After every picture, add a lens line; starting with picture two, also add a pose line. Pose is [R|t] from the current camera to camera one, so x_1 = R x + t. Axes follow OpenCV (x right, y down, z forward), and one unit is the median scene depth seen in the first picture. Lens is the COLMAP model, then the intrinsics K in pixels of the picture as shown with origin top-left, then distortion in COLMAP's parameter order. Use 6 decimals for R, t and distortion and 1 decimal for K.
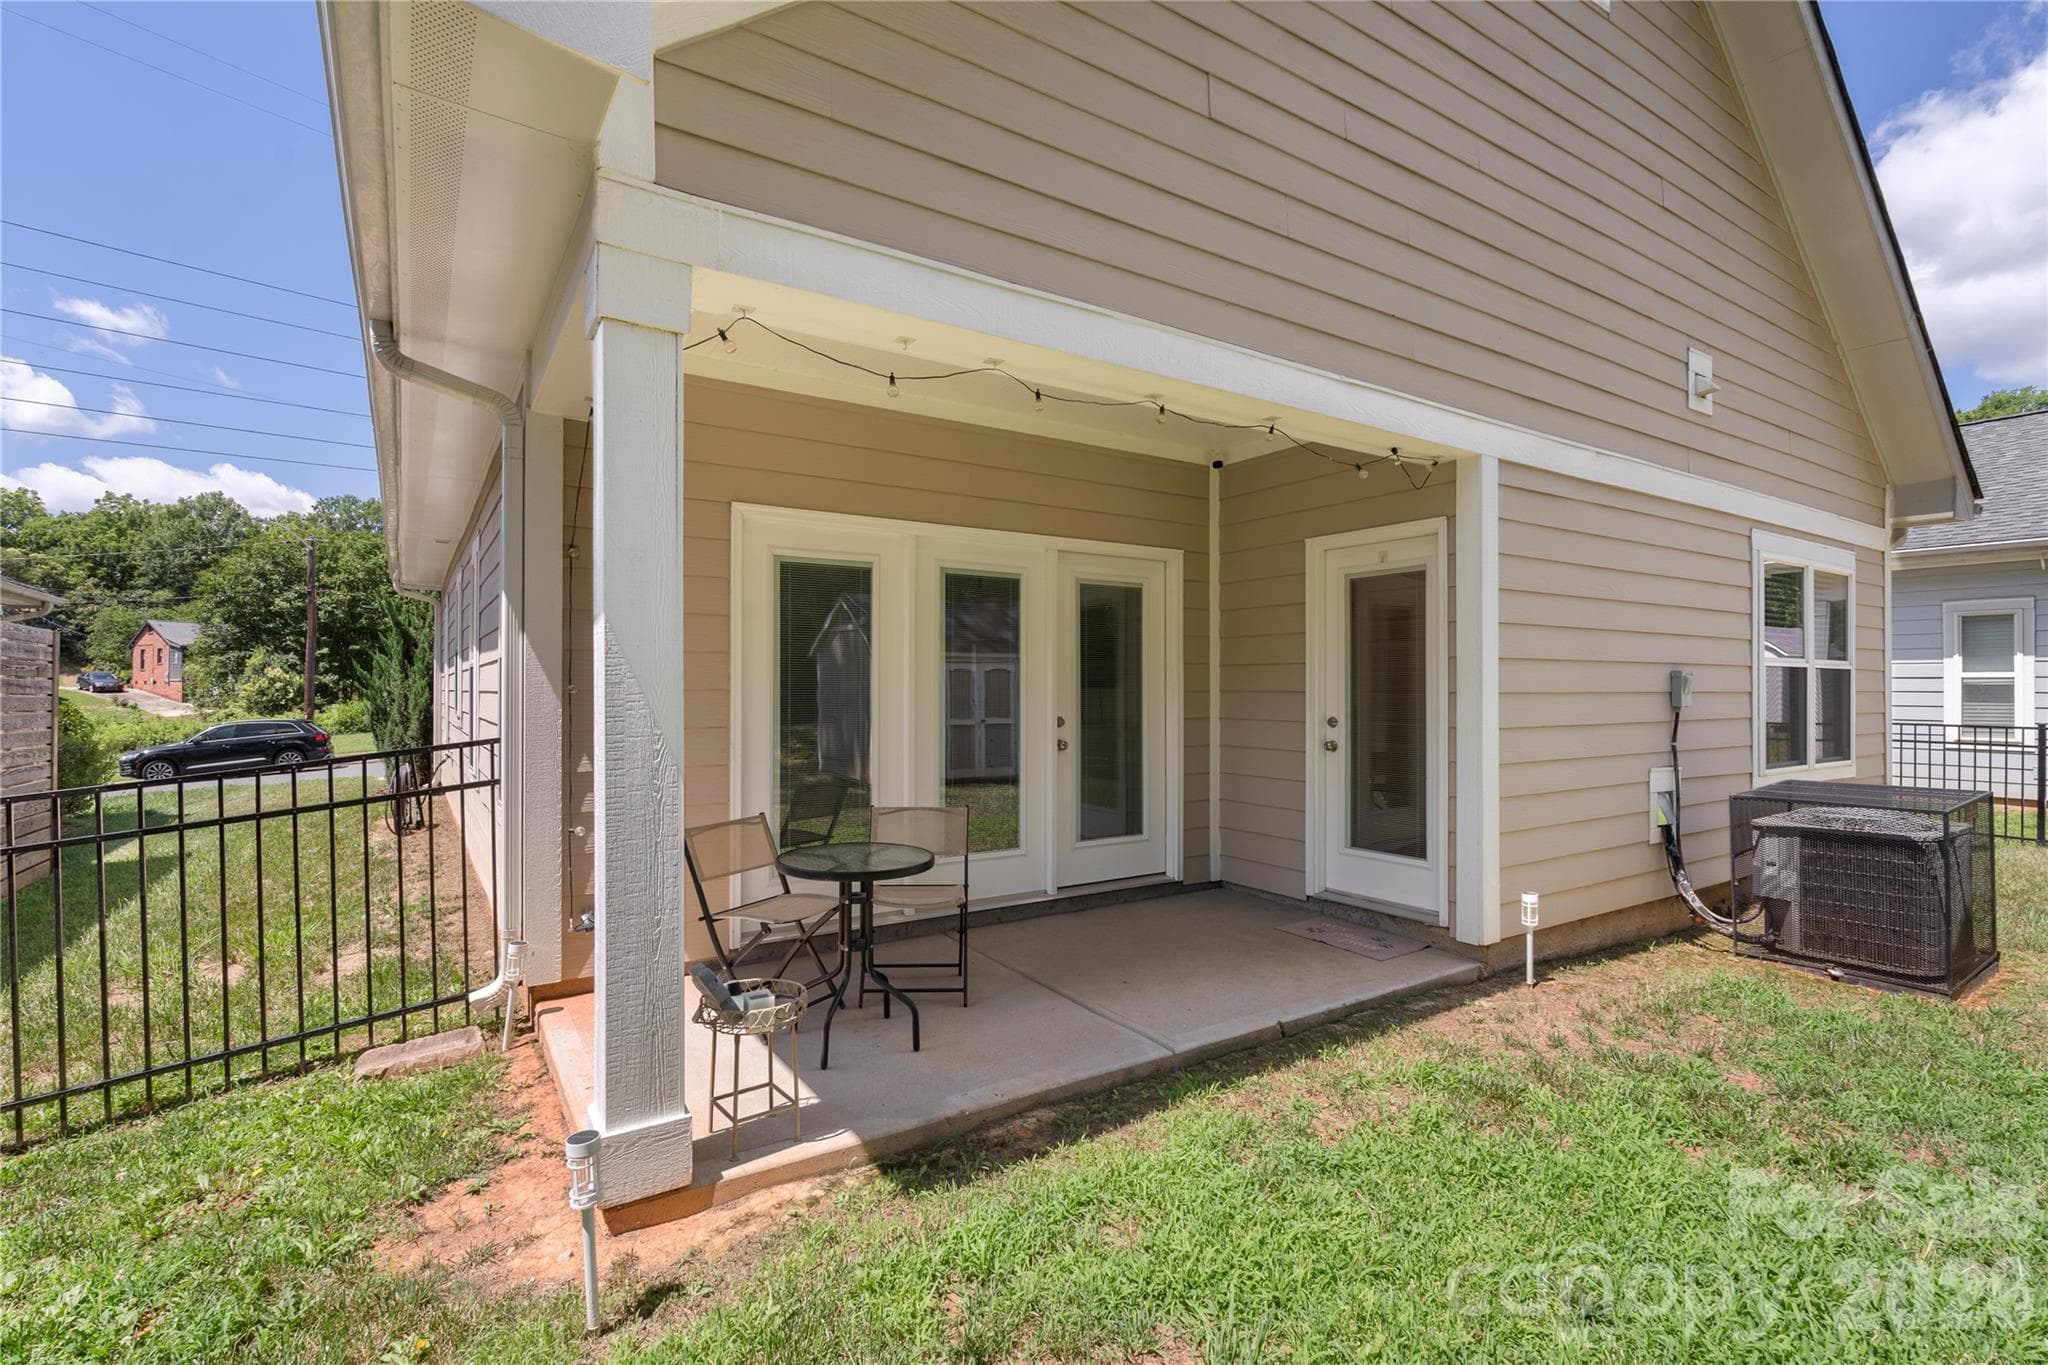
lens RADIAL K [[948.6, 0, 1026.6], [0, 948.6, 683.4], [0, 0, 1]] dist [-0.000750, 0.000052]
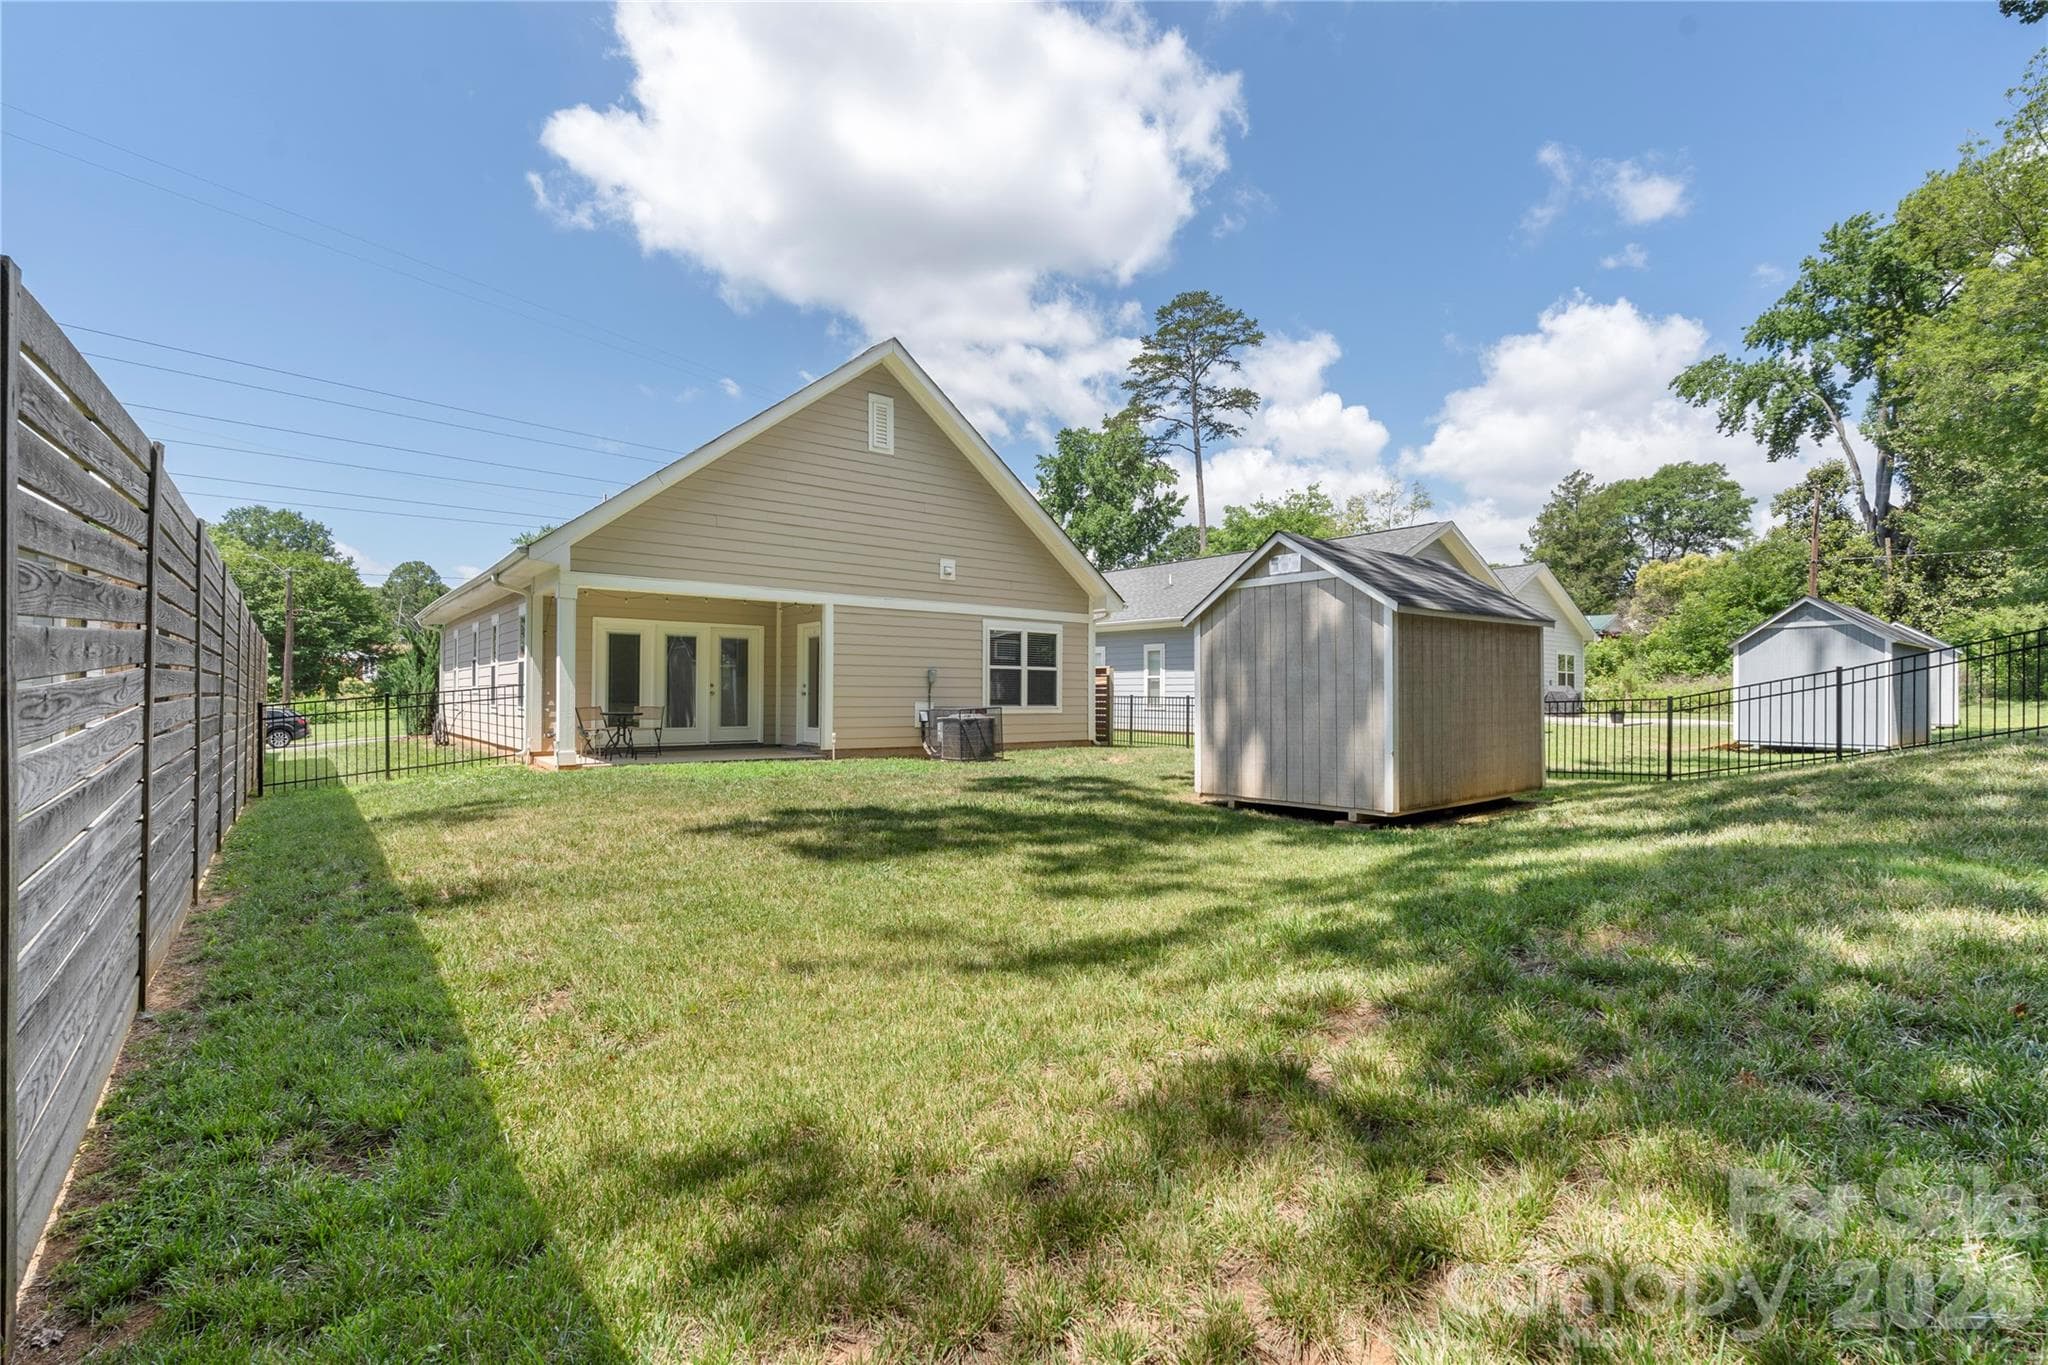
lens RADIAL K [[948.6, 0, 1020.8], [0, 948.6, 690.7], [0, 0, 1]] dist [-0.000750, 0.000052]
pose [[0.996981, 0.009400, 0.077073, 0.708111], [-0.008884, 0.999936, -0.007030, 0.064632], [-0.077134, 0.006324, 0.997001, -1.861053]]
